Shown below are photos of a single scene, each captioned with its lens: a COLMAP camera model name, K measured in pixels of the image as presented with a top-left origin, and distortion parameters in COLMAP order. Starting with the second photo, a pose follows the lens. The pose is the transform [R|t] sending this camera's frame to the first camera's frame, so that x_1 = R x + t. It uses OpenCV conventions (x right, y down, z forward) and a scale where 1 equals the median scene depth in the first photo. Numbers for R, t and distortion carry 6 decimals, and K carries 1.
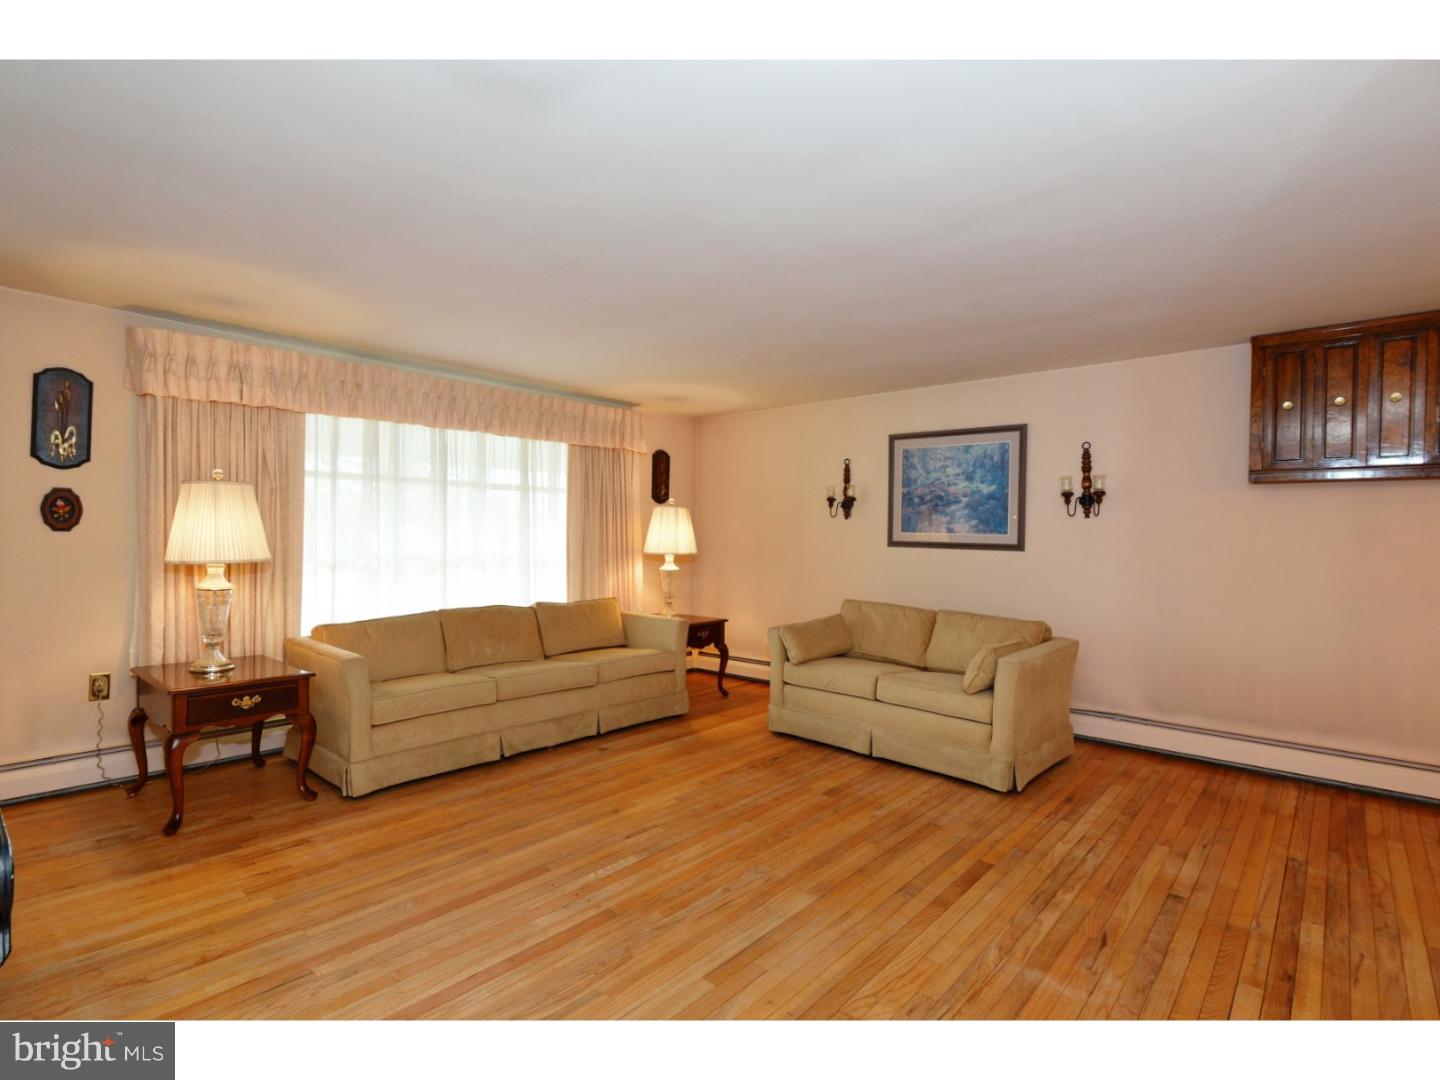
lens RADIAL K [[703.4, 0, 710.2], [0, 703.4, 550.3], [0, 0, 1]] dist [-0.002938, -0.001979]
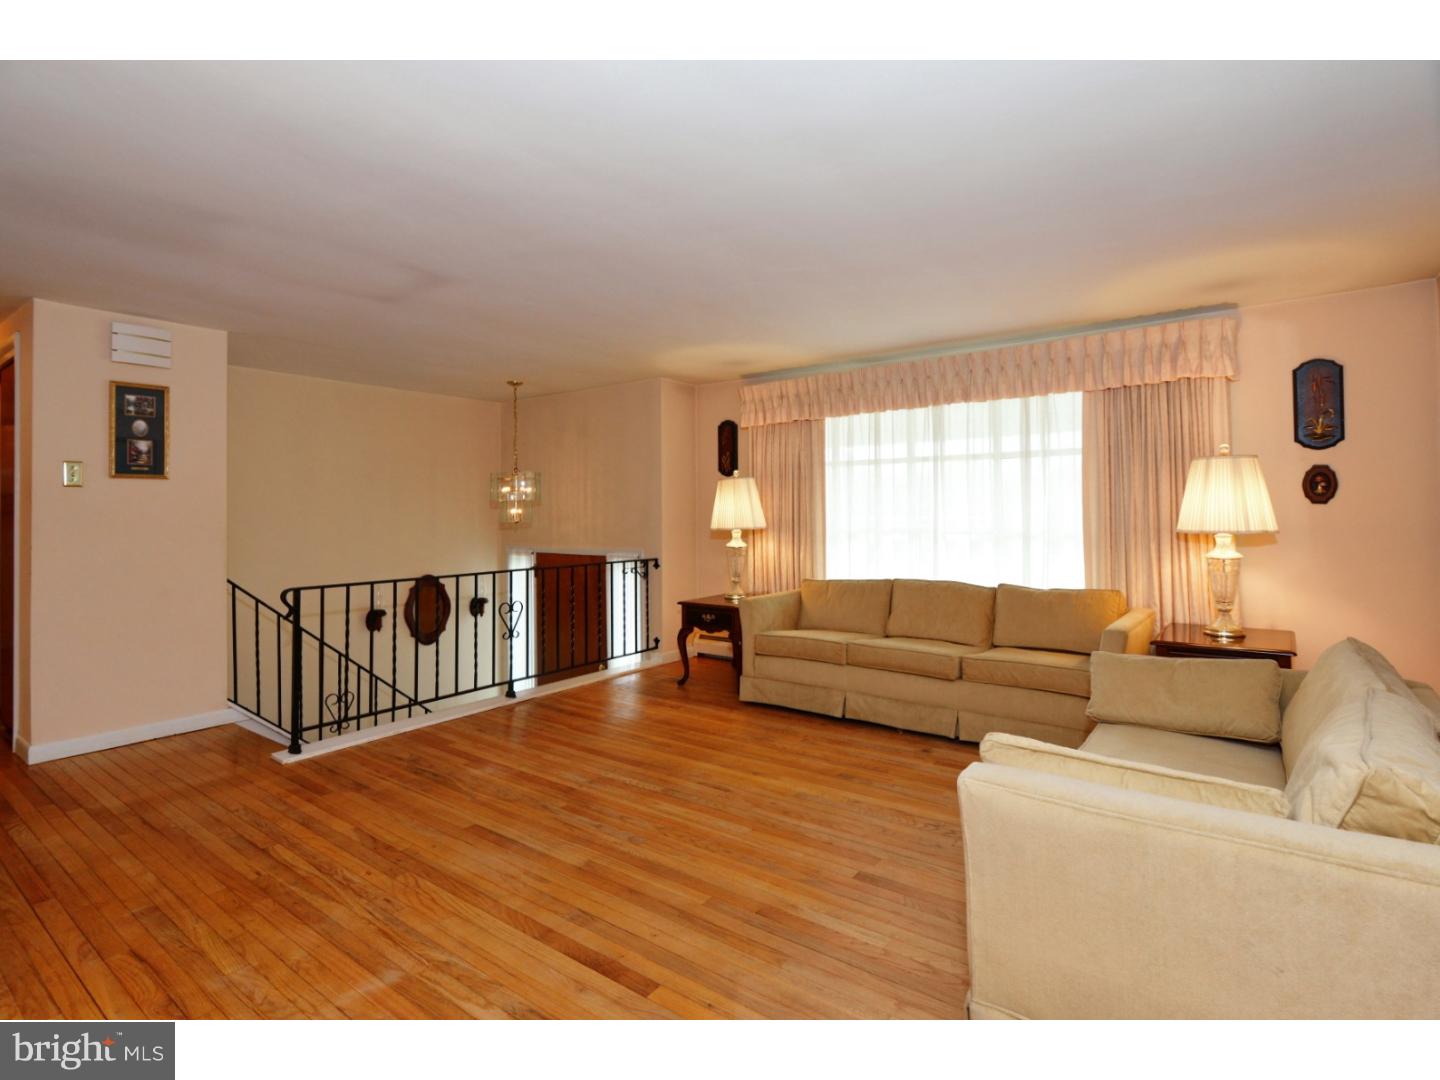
lens RADIAL K [[703.4, 0, 712.1], [0, 703.4, 513.8], [0, 0, 1]] dist [-0.002938, -0.001979]
pose [[0.092208, -0.008806, -0.995701, 0.774691], [-0.008235, 0.999920, -0.009606, -0.002251], [0.995706, 0.009085, 0.092128, 0.719374]]
